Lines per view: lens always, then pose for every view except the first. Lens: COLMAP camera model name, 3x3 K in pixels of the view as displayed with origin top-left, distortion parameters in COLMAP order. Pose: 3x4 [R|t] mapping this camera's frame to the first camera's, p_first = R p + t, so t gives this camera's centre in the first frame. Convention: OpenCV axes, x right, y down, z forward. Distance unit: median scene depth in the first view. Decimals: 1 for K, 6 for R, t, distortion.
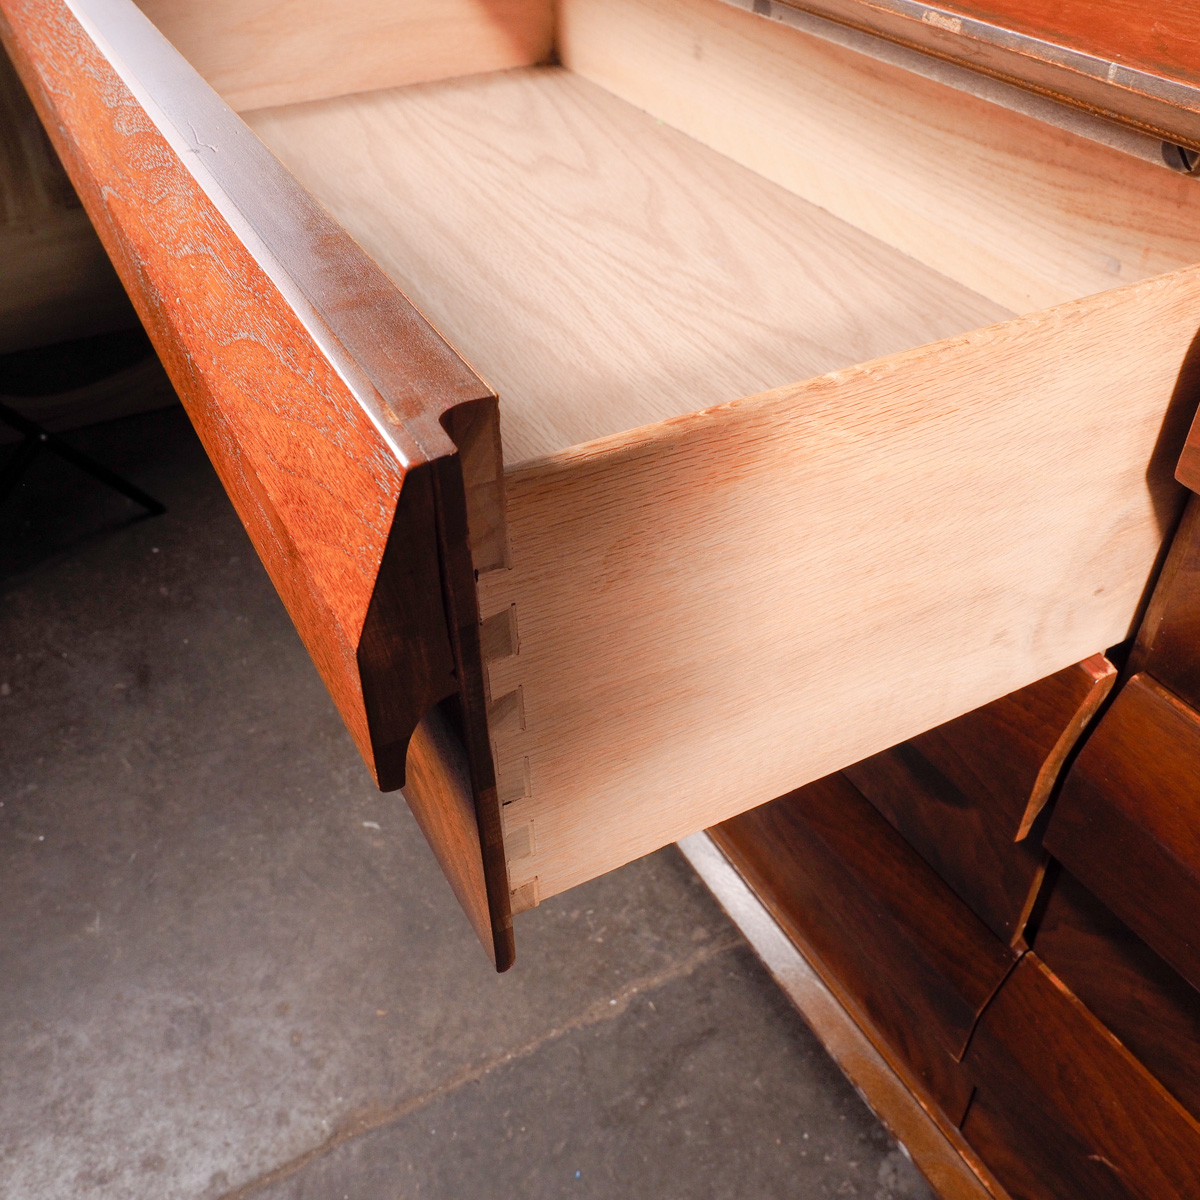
lens RADIAL K [[1147.4, 0, 600.0], [0, 1147.4, 600.0], [0, 0, 1]] dist [-0.020242, -0.001552]
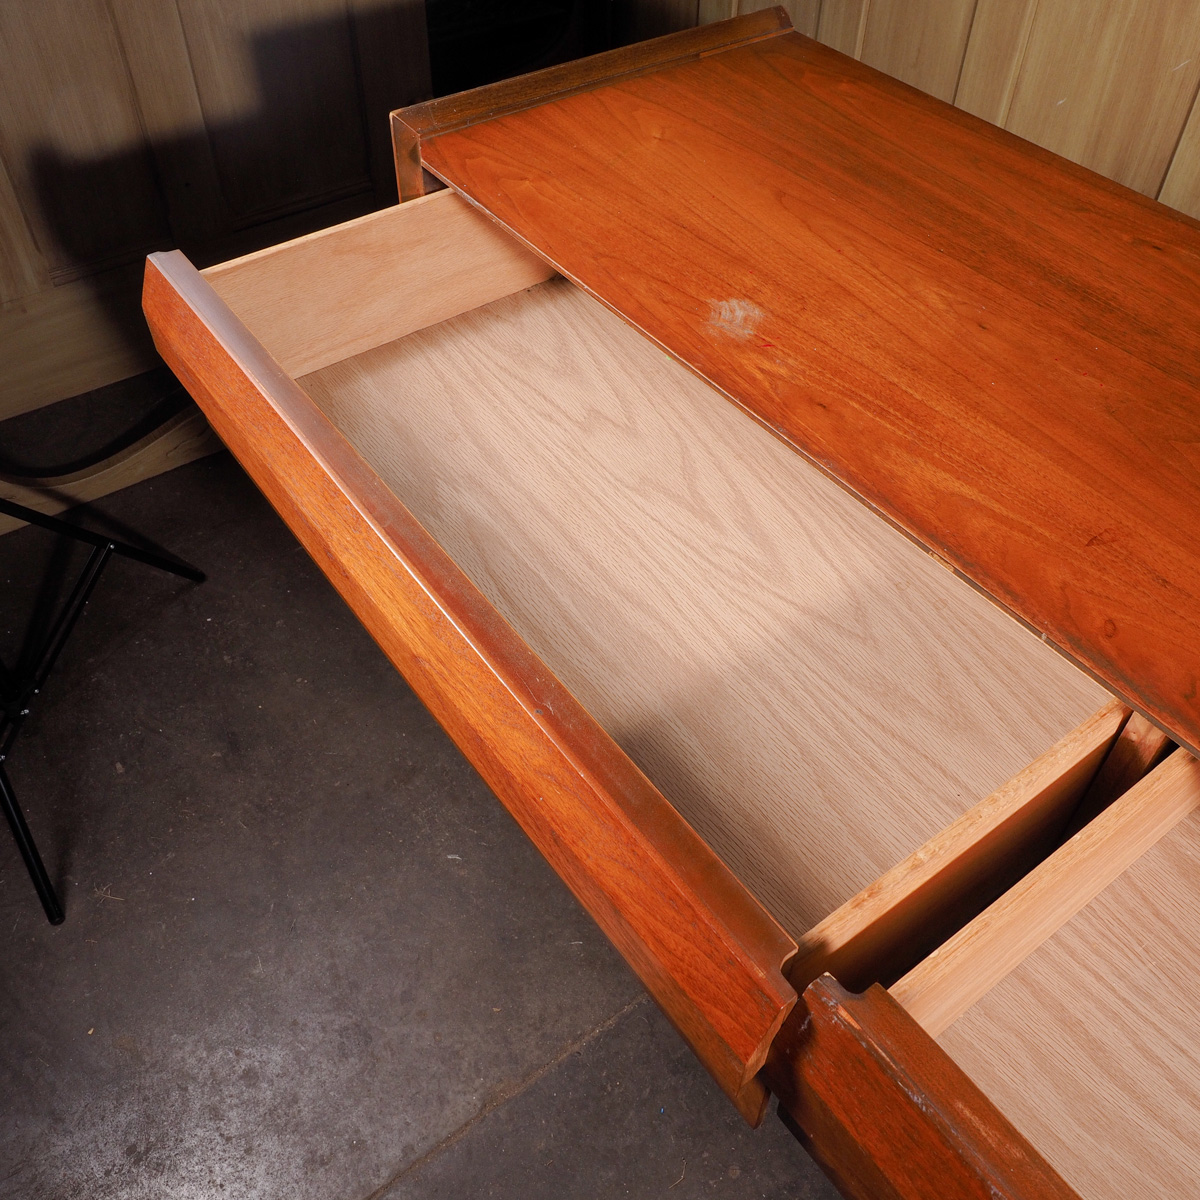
lens RADIAL K [[1111.1, 0, 600.0], [0, 1111.1, 600.0], [0, 0, 1]] dist [-0.023854, -0.009120]
pose [[0.991325, -0.094822, 0.091012, -0.156684], [0.082254, 0.987683, 0.133106, -0.303482], [-0.102513, -0.124466, 0.986914, -0.259249]]
